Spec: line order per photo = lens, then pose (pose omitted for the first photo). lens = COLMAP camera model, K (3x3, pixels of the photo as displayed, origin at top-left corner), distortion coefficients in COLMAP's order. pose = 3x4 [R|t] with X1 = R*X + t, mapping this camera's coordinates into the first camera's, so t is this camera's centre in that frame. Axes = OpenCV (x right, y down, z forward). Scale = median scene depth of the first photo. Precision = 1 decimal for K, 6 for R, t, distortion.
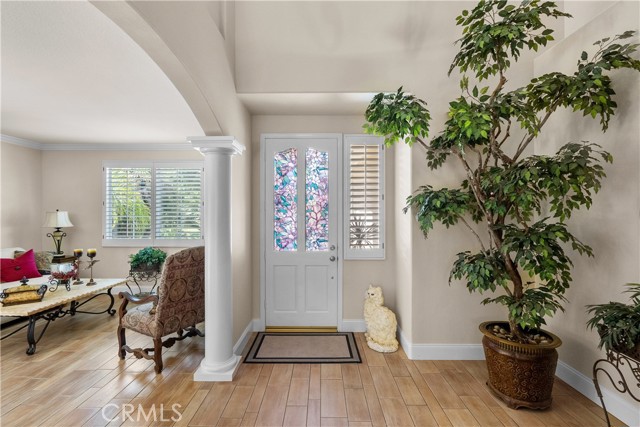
lens RADIAL K [[291.5, 0, 321.0], [0, 291.5, 211.5], [0, 0, 1]] dist [-0.002735, 0.001437]
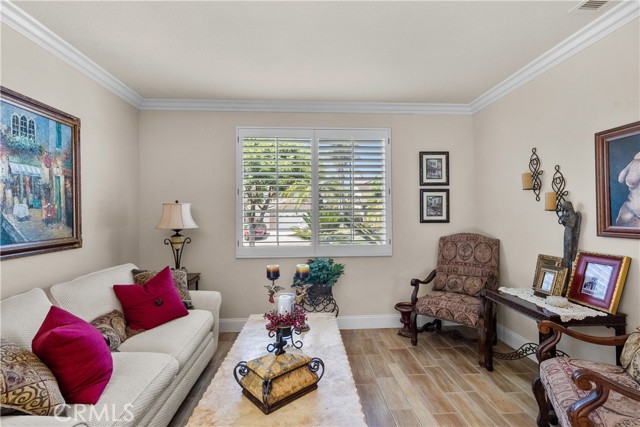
lens RADIAL K [[291.5, 0, 319.9], [0, 291.5, 212.7], [0, 0, 1]] dist [-0.002735, 0.001437]
pose [[0.997886, -0.008212, 0.064470, -0.732242], [0.008598, 0.999947, -0.005711, 0.029230], [-0.064419, 0.006253, 0.997903, 0.407070]]
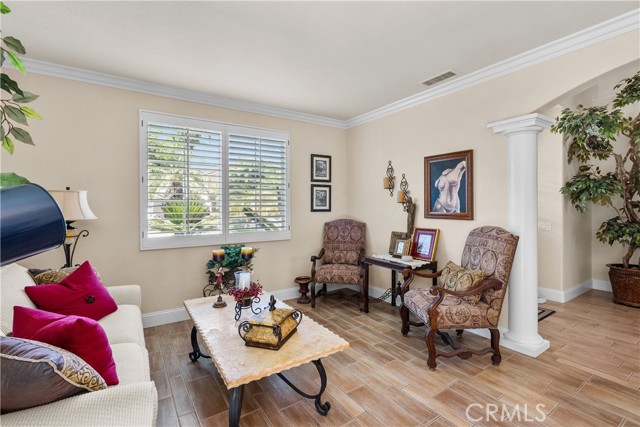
lens RADIAL K [[291.5, 0, 321.3], [0, 291.5, 208.4], [0, 0, 1]] dist [-0.002735, 0.001437]
pose [[0.832072, -0.010600, 0.554566, -0.934478], [0.002618, 0.999881, 0.015185, 0.028817], [-0.554661, -0.011183, 0.832001, 0.340739]]
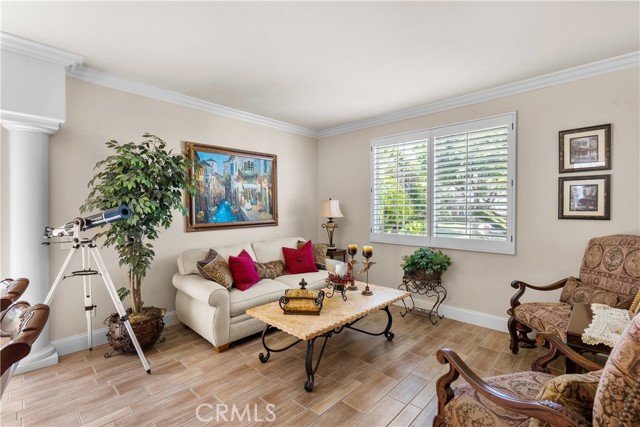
lens RADIAL K [[291.5, 0, 323.0], [0, 291.5, 212.3], [0, 0, 1]] dist [-0.002735, 0.001437]
pose [[0.736999, 0.005214, -0.675873, -0.341526], [0.003964, 0.999920, 0.012036, 0.030023], [0.675882, -0.011549, 0.736920, 0.348633]]
